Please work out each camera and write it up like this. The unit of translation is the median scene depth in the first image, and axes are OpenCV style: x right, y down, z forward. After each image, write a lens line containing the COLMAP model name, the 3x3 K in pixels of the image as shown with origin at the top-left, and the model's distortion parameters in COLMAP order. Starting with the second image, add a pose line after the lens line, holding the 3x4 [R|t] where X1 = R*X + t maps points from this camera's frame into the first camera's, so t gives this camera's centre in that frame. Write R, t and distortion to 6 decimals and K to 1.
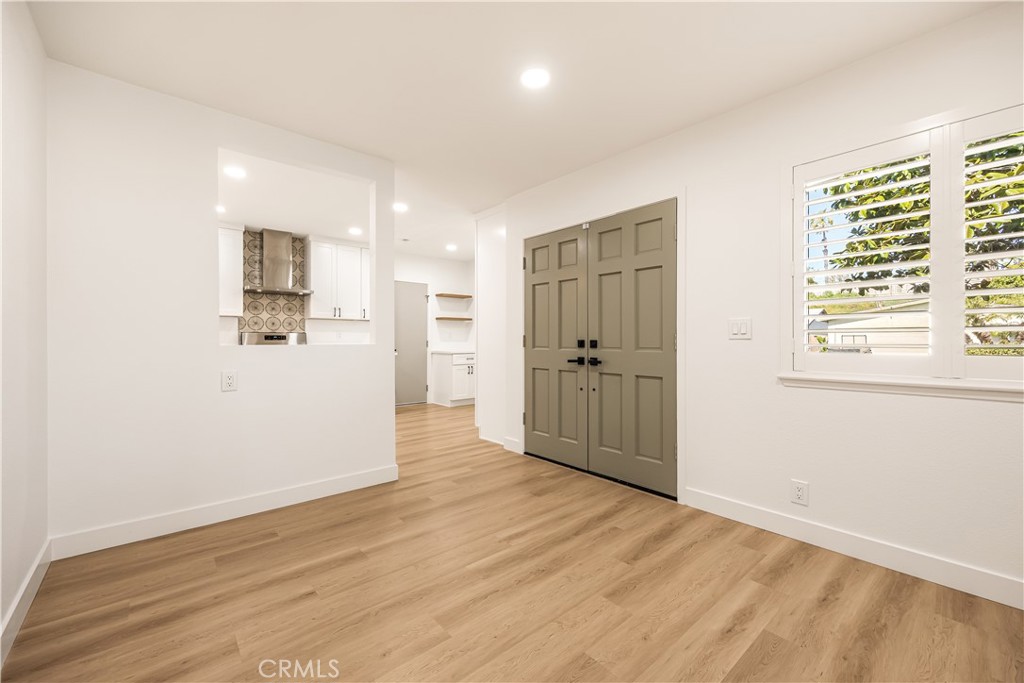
lens RADIAL K [[402.9, 0, 512.0], [0, 402.9, 341.5], [0, 0, 1]] dist [0.000334, 0.000005]
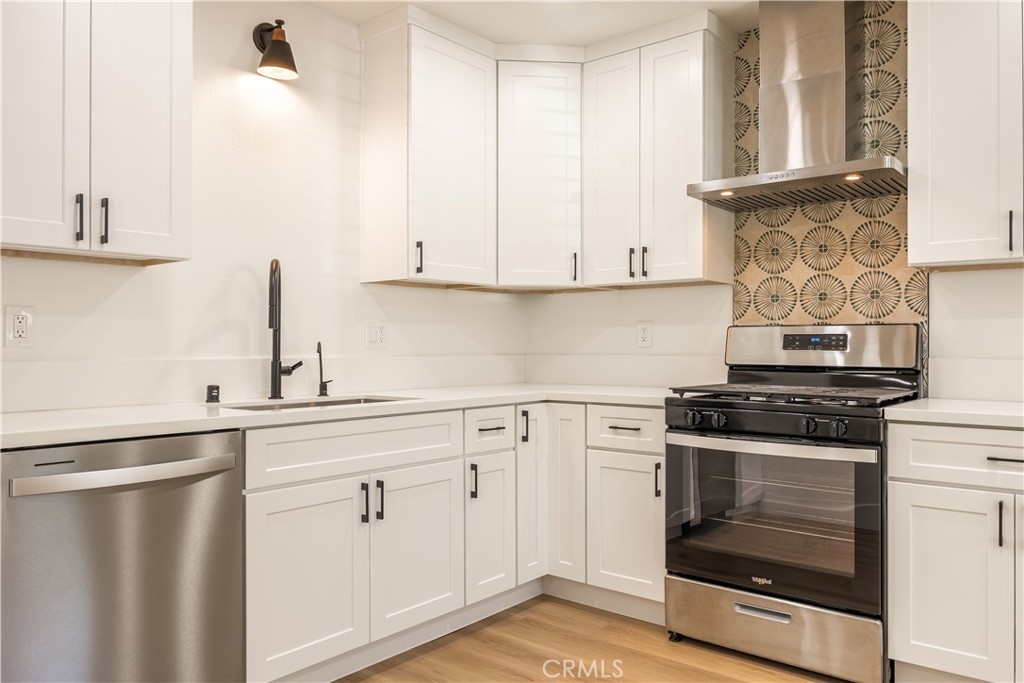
lens RADIAL K [[772.4, 0, 512.0], [0, 772.4, 341.5], [0, 0, 1]] dist [0.000549, 0.000071]
pose [[0.150833, 0.003958, -0.988551, -0.148214], [-0.003052, 0.999989, 0.003538, -0.040439], [0.988555, 0.002484, 0.150843, 2.433961]]
